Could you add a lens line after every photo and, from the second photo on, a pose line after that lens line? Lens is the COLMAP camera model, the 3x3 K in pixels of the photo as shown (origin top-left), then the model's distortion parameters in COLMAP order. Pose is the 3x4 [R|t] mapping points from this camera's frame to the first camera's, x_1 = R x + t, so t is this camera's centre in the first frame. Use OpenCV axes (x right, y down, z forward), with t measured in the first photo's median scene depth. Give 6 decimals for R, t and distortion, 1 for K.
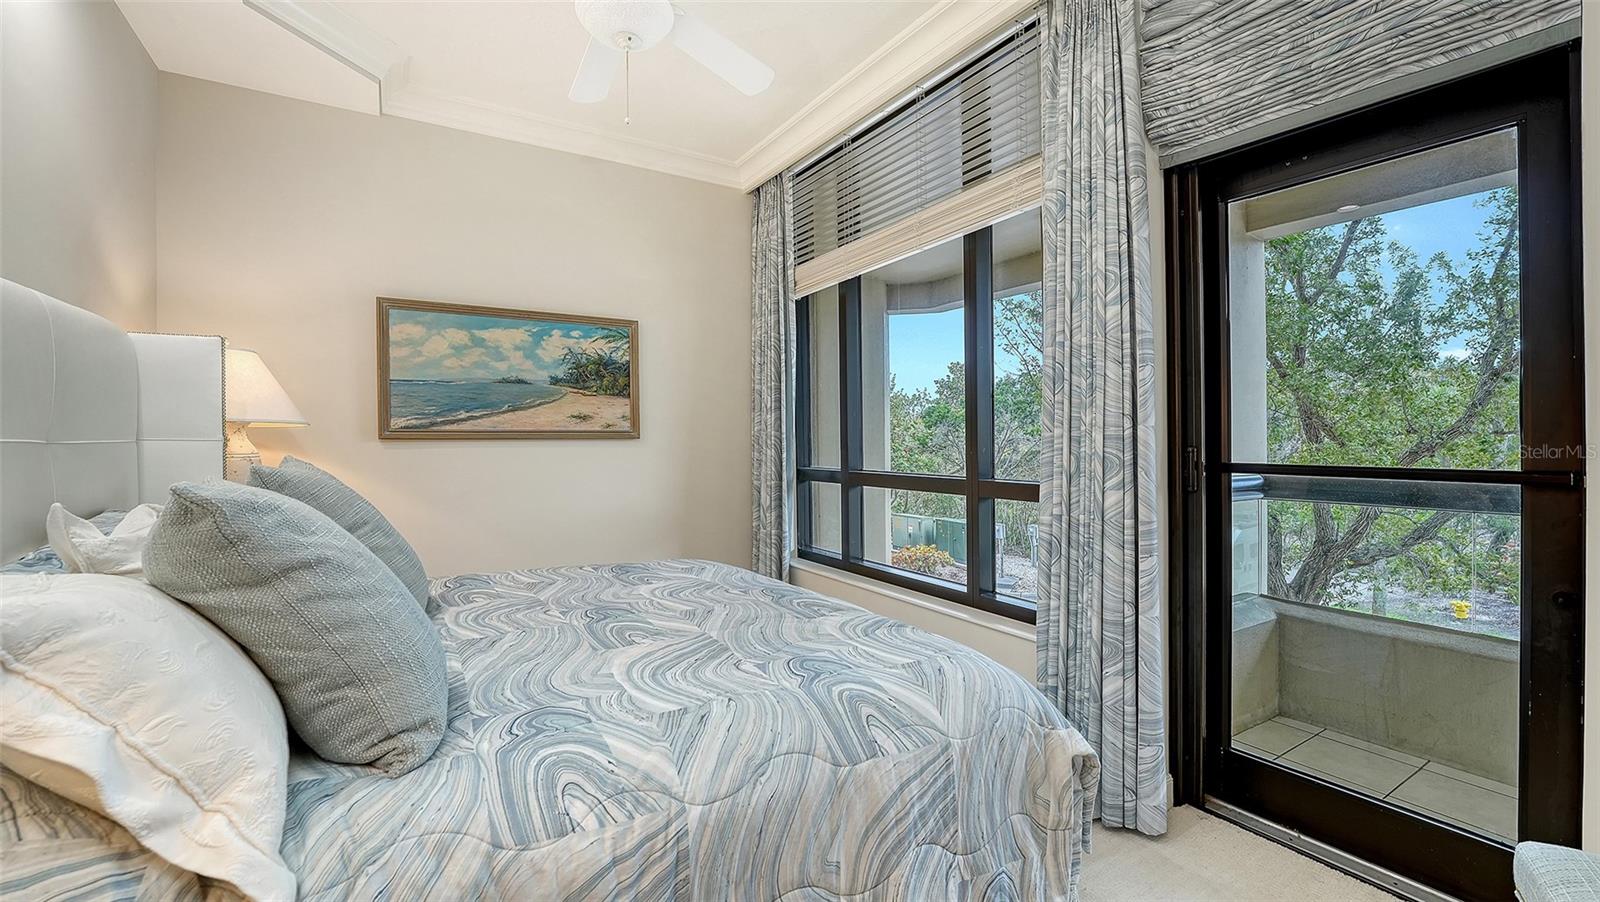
lens RADIAL K [[666.7, 0, 800.0], [0, 666.7, 451.0], [0, 0, 1]] dist [-0.020509, -0.000002]
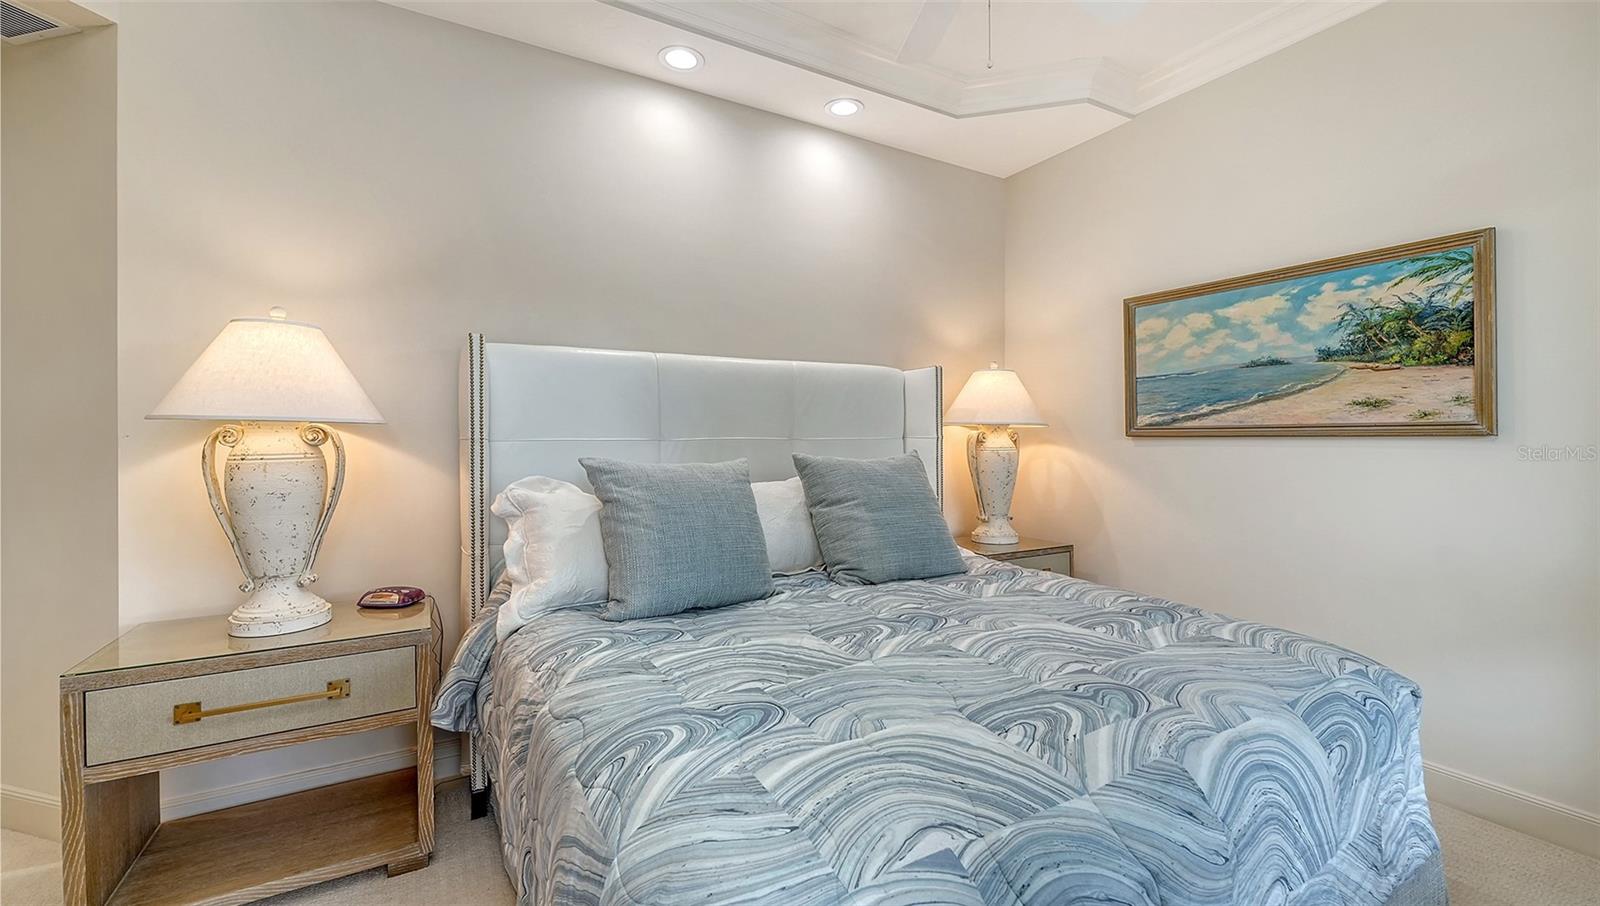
lens RADIAL K [[645.9, 0, 800.0], [0, 645.9, 453.0], [0, 0, 1]] dist [0.000192, 0.000020]
pose [[-0.015614, 0.026037, -0.999539, 0.358080], [-0.015117, 0.999541, 0.026273, -0.010417], [0.999764, 0.015520, -0.015214, 0.473626]]
